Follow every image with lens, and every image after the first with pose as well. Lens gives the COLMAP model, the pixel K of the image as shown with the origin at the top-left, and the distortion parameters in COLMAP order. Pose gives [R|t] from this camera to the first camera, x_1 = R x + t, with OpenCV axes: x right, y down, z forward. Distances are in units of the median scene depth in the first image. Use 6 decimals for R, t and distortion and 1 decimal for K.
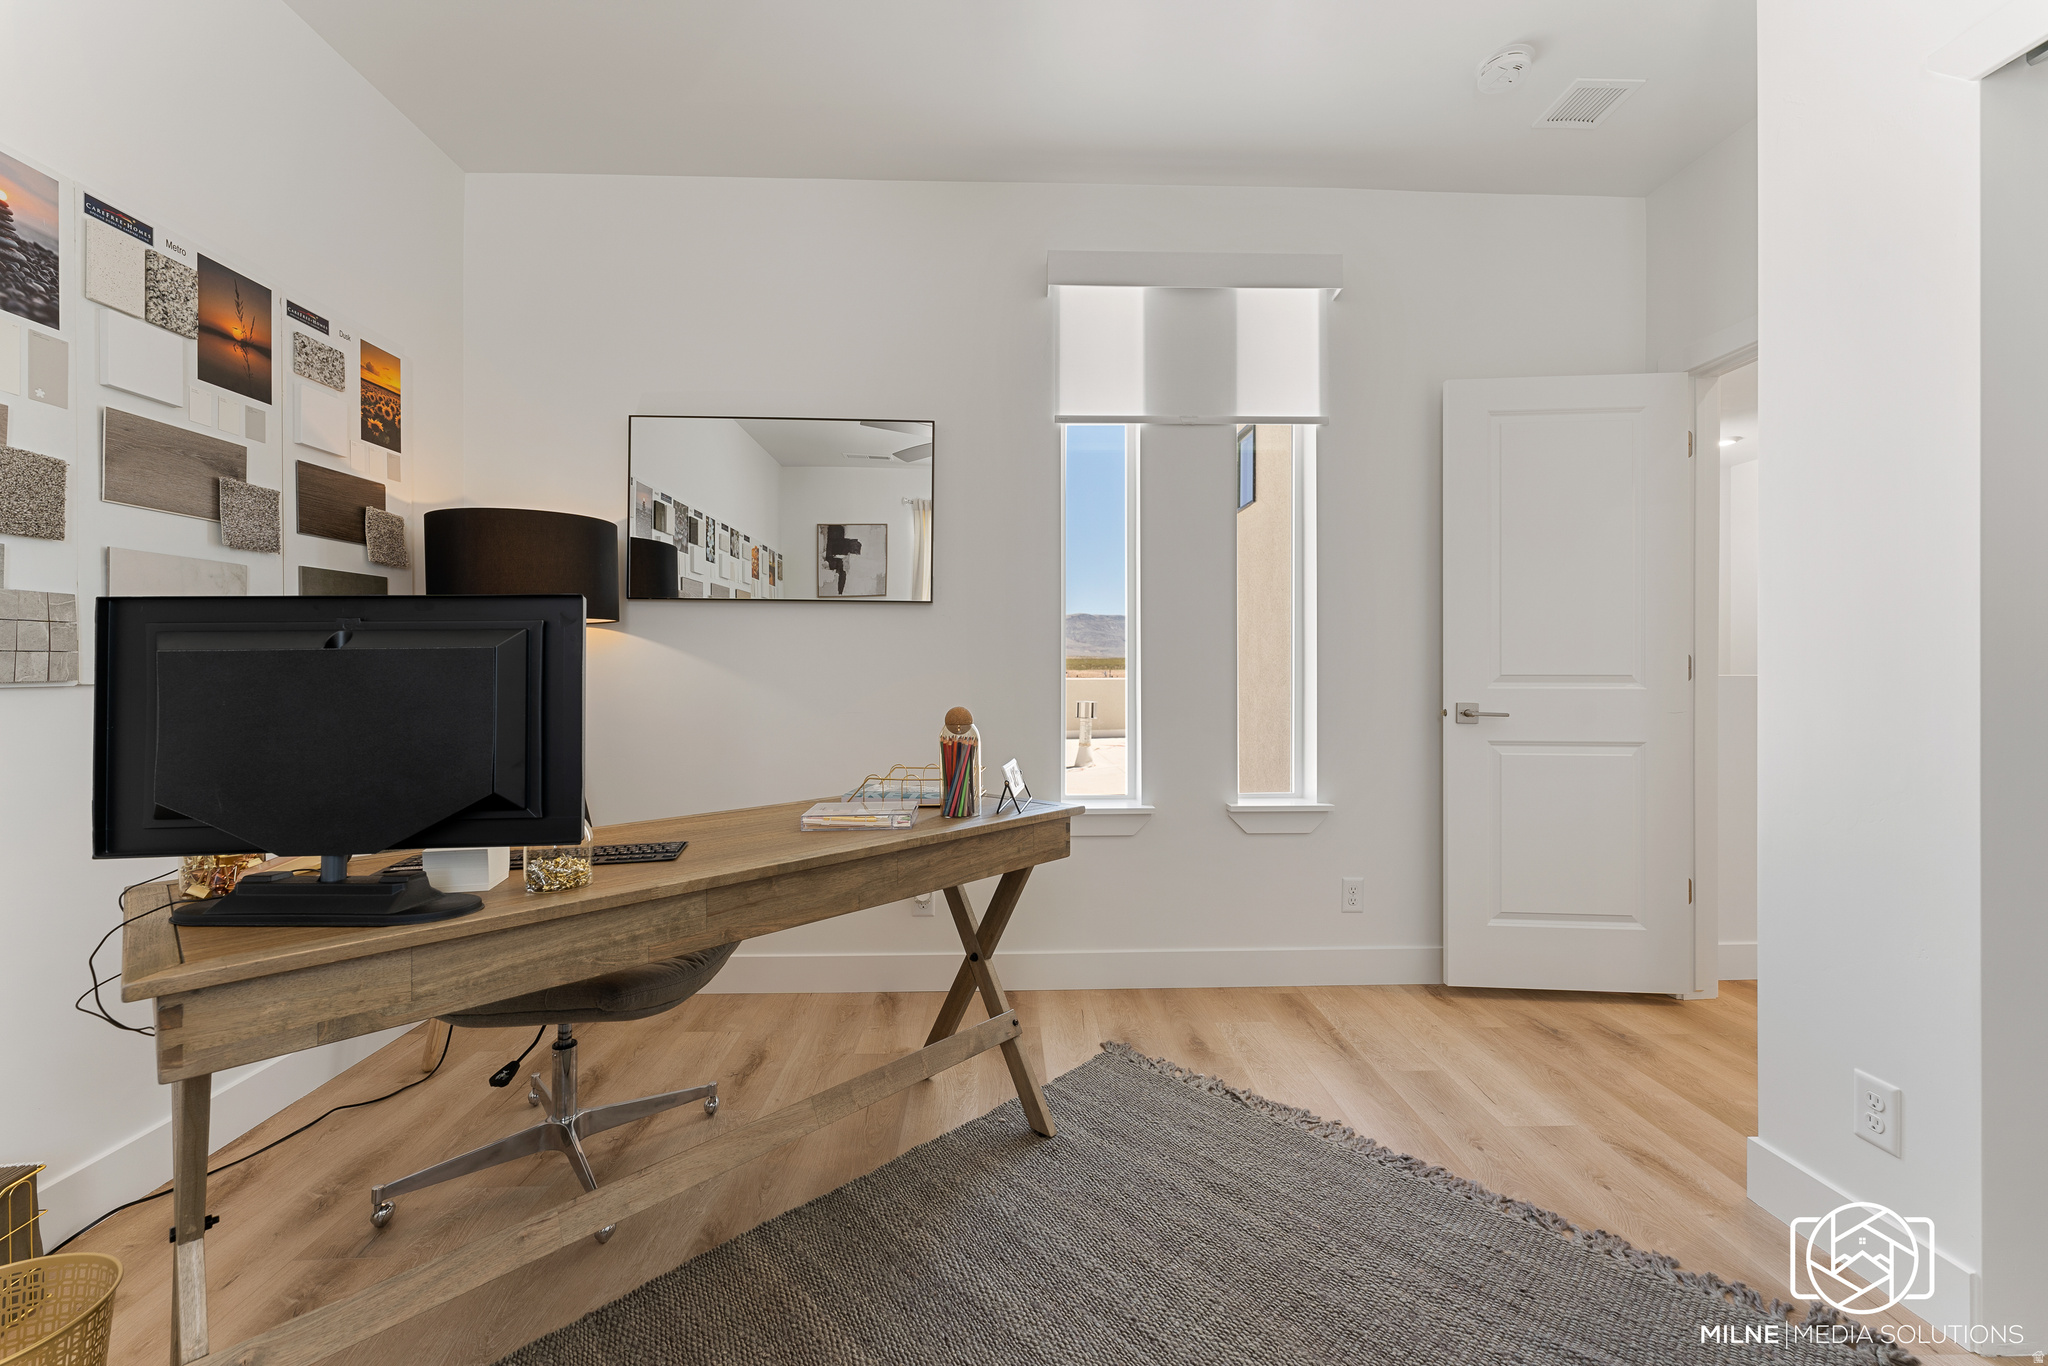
lens RADIAL K [[826.9, 0, 1014.1], [0, 826.9, 665.3], [0, 0, 1]] dist [0.001130, -0.000193]
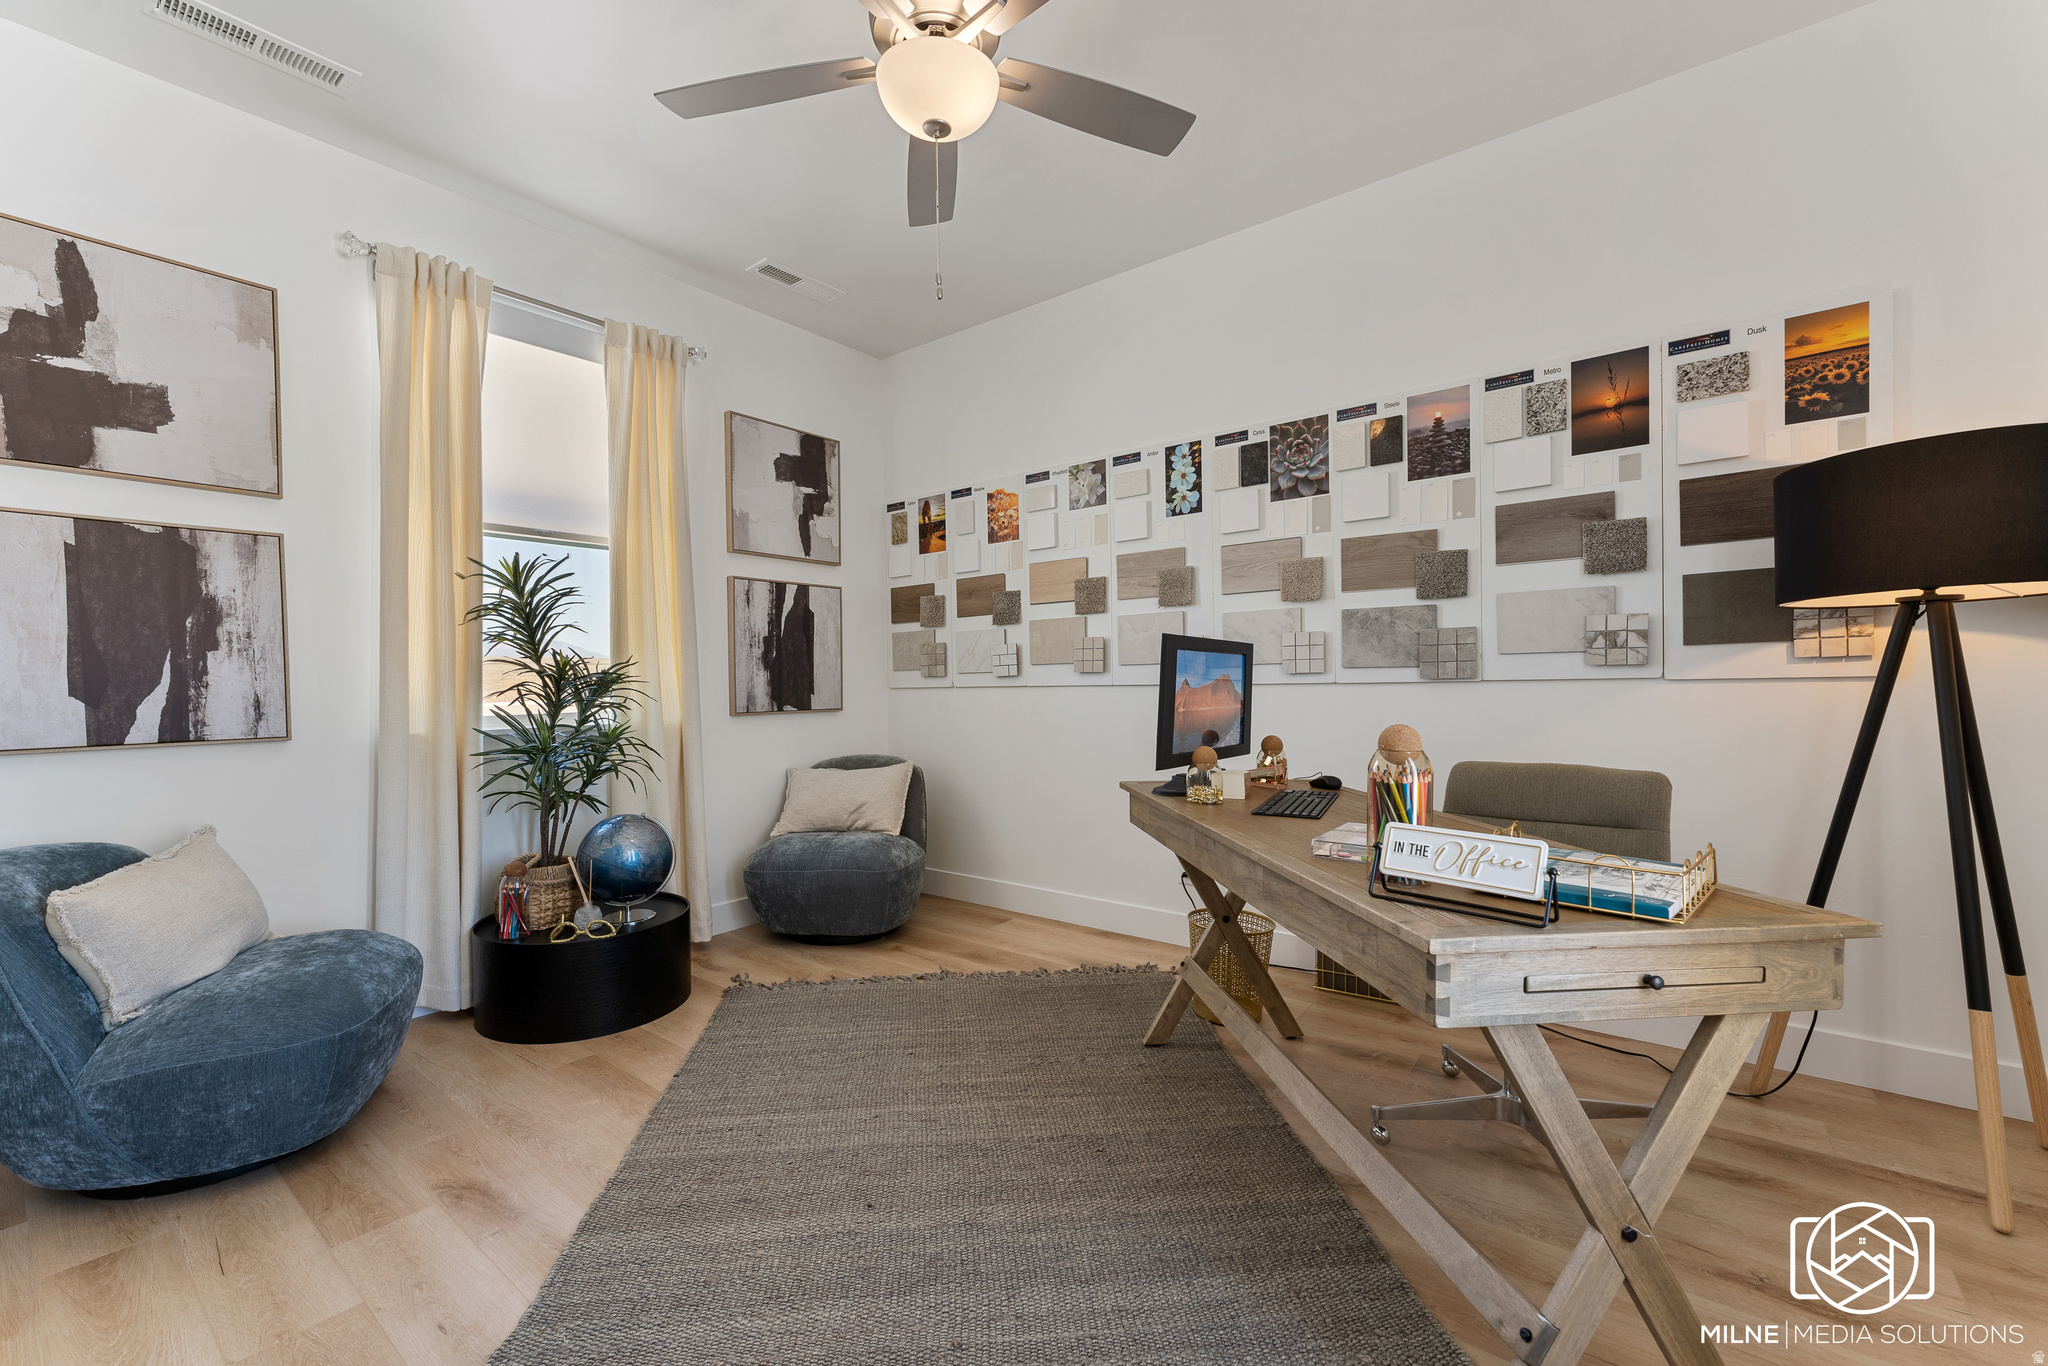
lens RADIAL K [[826.9, 0, 1015.9], [0, 826.9, 692.4], [0, 0, 1]] dist [0.001130, -0.000193]
pose [[-0.632550, 0.012858, -0.774412, 0.603238], [0.014091, 0.999888, 0.005091, 0.020578], [0.774391, -0.007692, -0.632661, 1.073813]]
